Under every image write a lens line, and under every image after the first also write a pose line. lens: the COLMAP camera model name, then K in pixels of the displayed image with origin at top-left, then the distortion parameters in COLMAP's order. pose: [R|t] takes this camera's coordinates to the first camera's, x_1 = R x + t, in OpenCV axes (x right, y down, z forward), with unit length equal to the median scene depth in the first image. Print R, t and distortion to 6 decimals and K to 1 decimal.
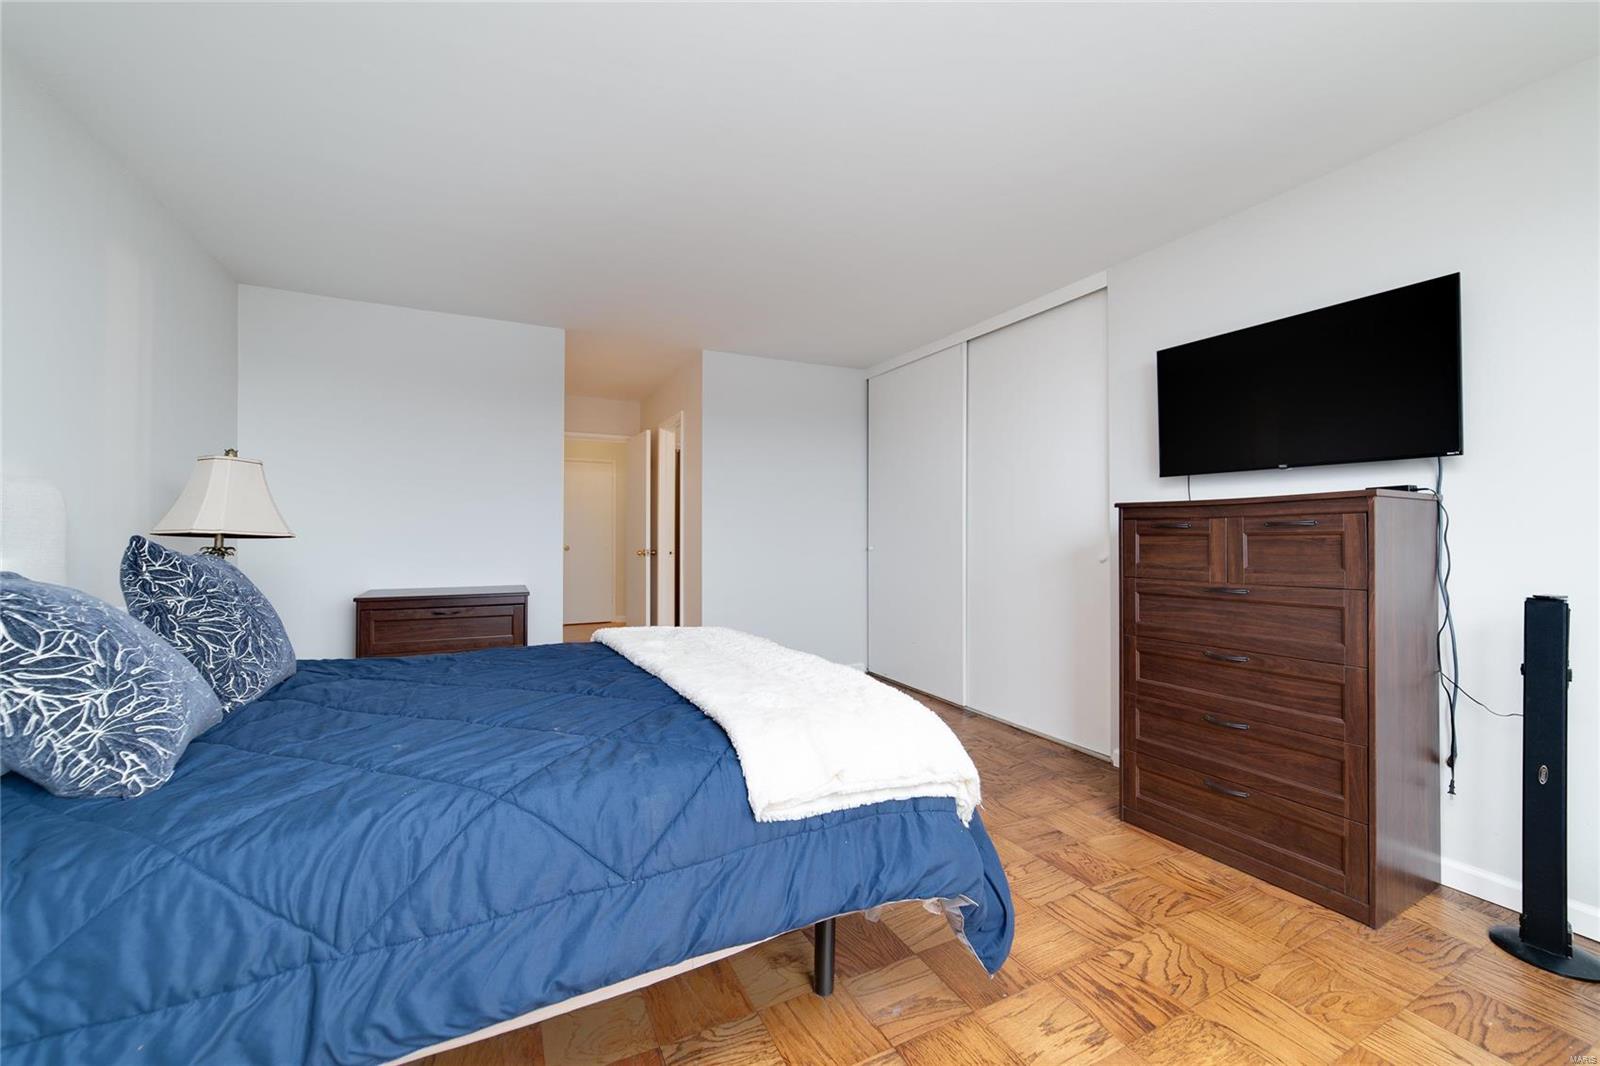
lens RADIAL K [[622.0, 0, 797.7], [0, 622.0, 532.3], [0, 0, 1]] dist [0.002222, 0.000531]
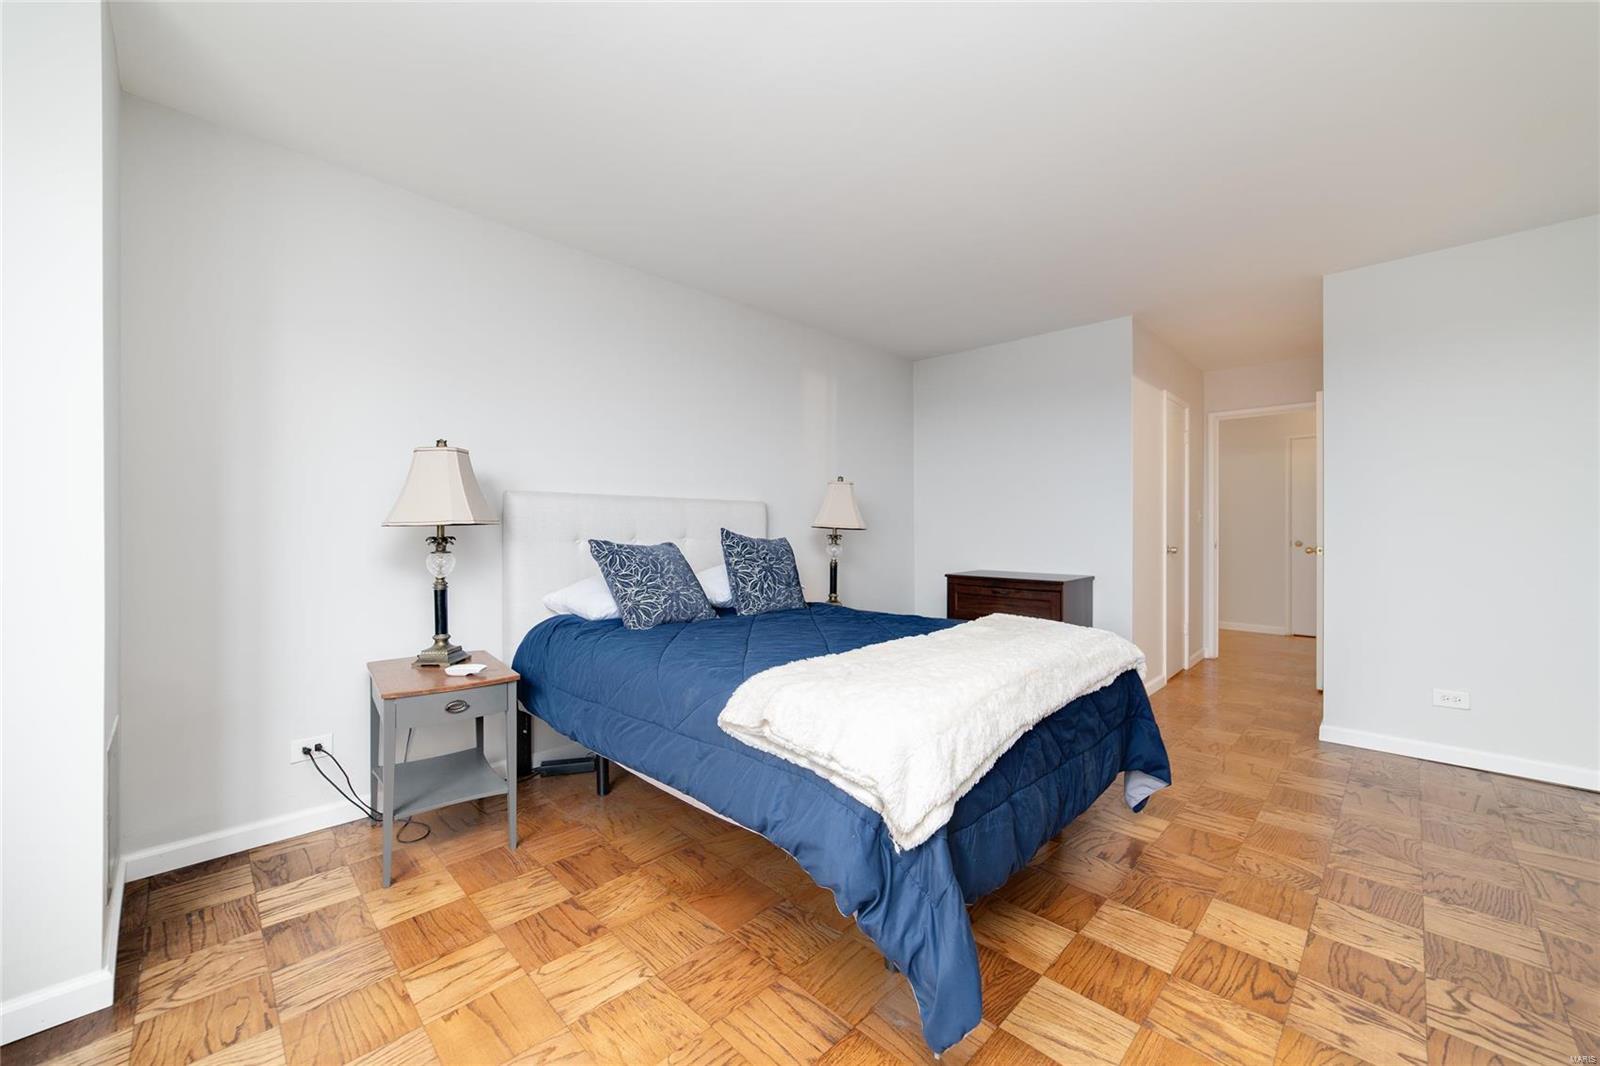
lens RADIAL K [[622.0, 0, 806.0], [0, 622.0, 529.0], [0, 0, 1]] dist [0.002222, 0.000531]
pose [[0.336599, 0.002180, -0.941645, 0.948366], [0.001806, 0.999994, 0.002960, 0.002337], [0.941646, -0.002697, 0.336593, 0.504749]]
